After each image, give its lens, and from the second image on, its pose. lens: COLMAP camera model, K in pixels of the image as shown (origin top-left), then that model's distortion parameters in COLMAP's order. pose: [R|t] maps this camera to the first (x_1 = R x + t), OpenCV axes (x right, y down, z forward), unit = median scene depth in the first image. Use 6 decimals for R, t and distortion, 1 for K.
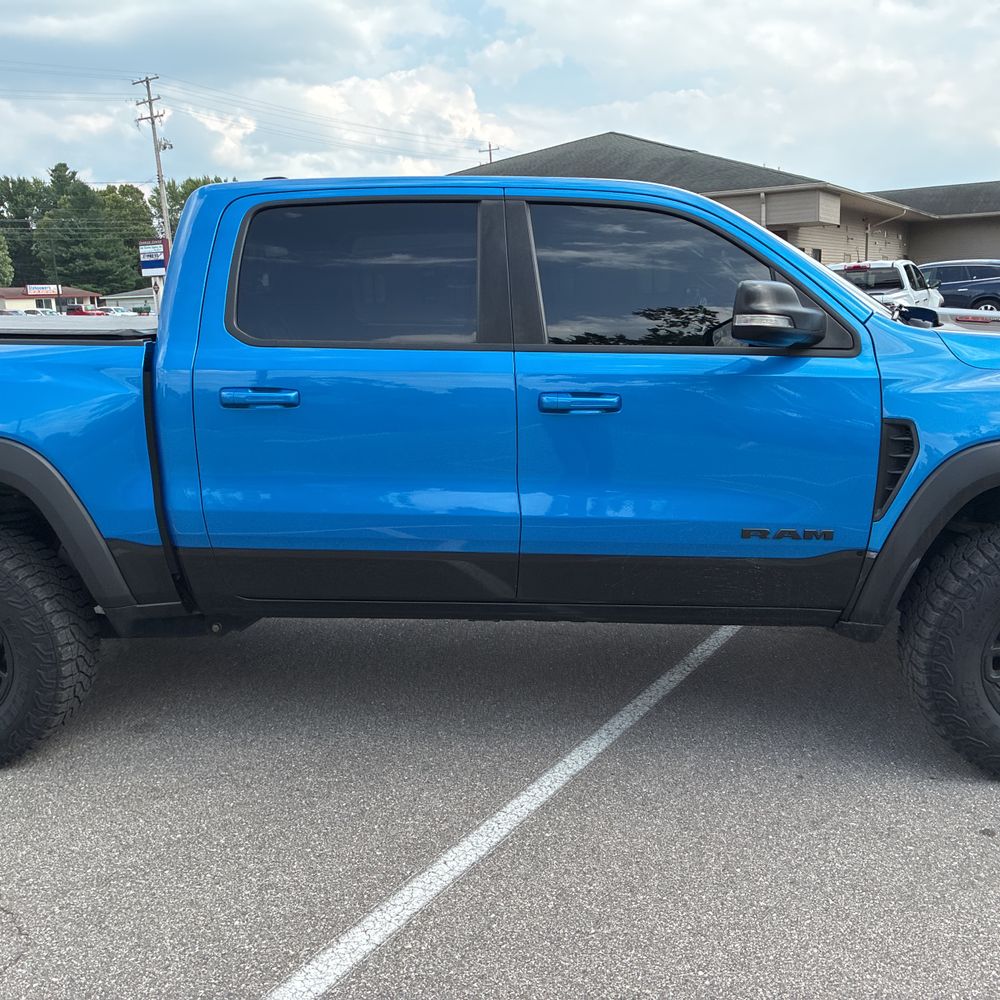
lens RADIAL K [[1013.7, 0, 506.5], [0, 1013.7, 498.7], [0, 0, 1]] dist [0.016566, 0.000000]
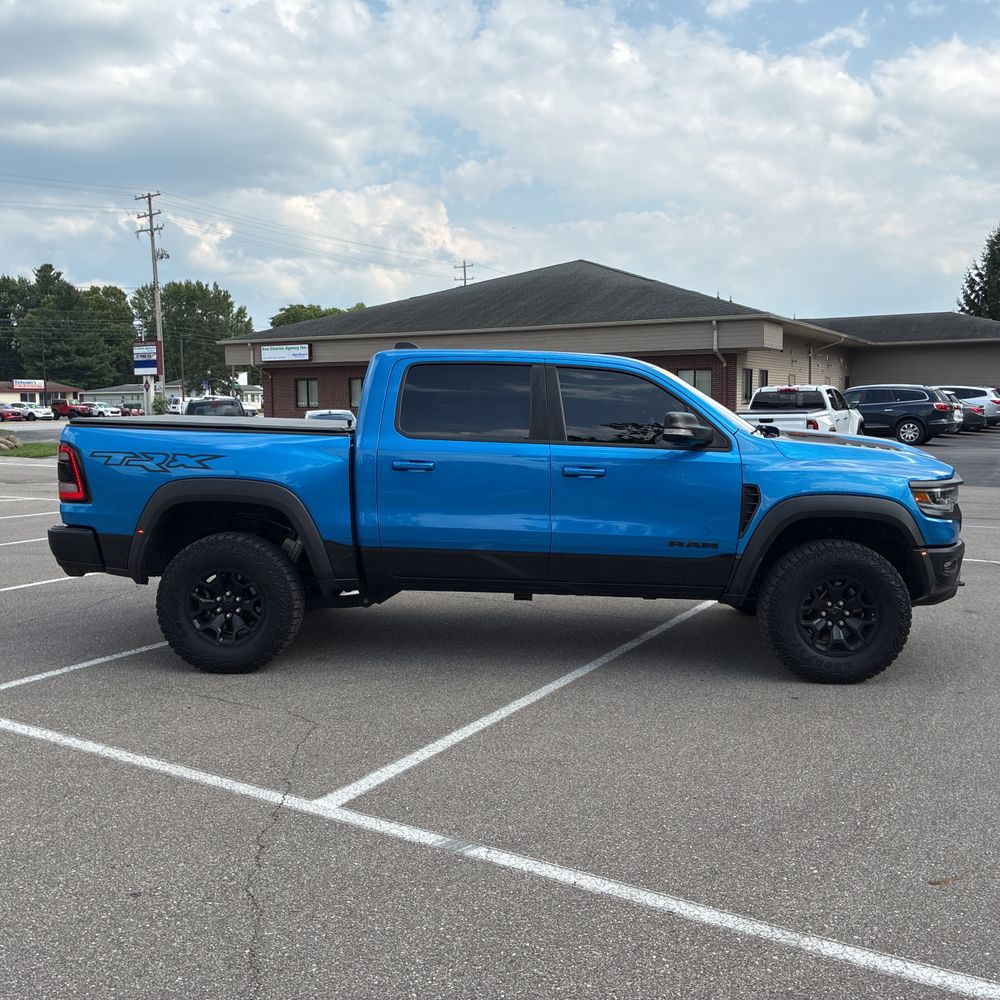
lens RADIAL K [[1013.7, 0, 491.9], [0, 1013.7, 491.0], [0, 0, 1]] dist [0.016566, 0.000000]
pose [[0.999468, 0.024729, 0.021265, -0.027912], [-0.022273, 0.993807, -0.108864, 0.030076], [-0.023825, 0.108333, 0.993829, -0.174408]]
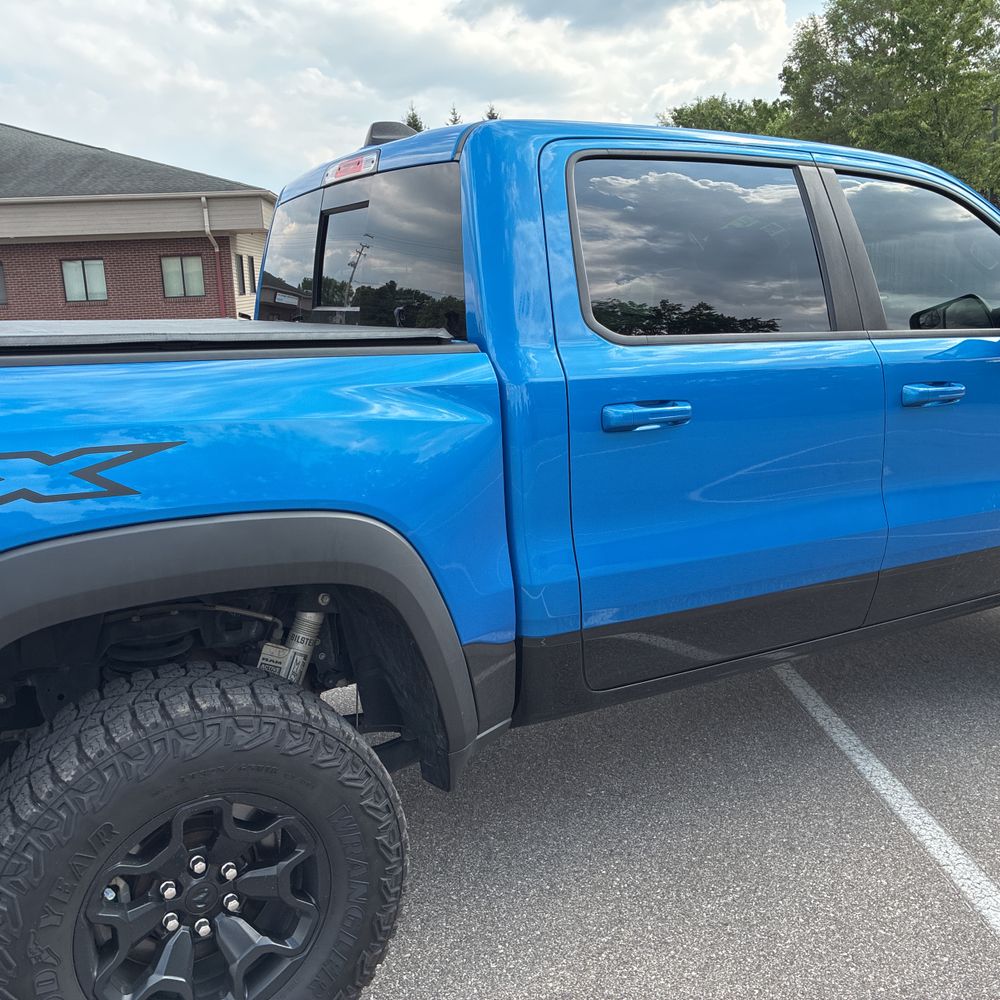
lens RADIAL K [[1013.7, 0, 486.6], [0, 1013.7, 485.7], [0, 0, 1]] dist [0.016566, 0.000000]
pose [[0.827506, -0.106717, 0.551222, -0.152627], [0.118173, 0.992882, 0.014818, -0.014519], [-0.548880, 0.052878, 0.834227, 0.088618]]
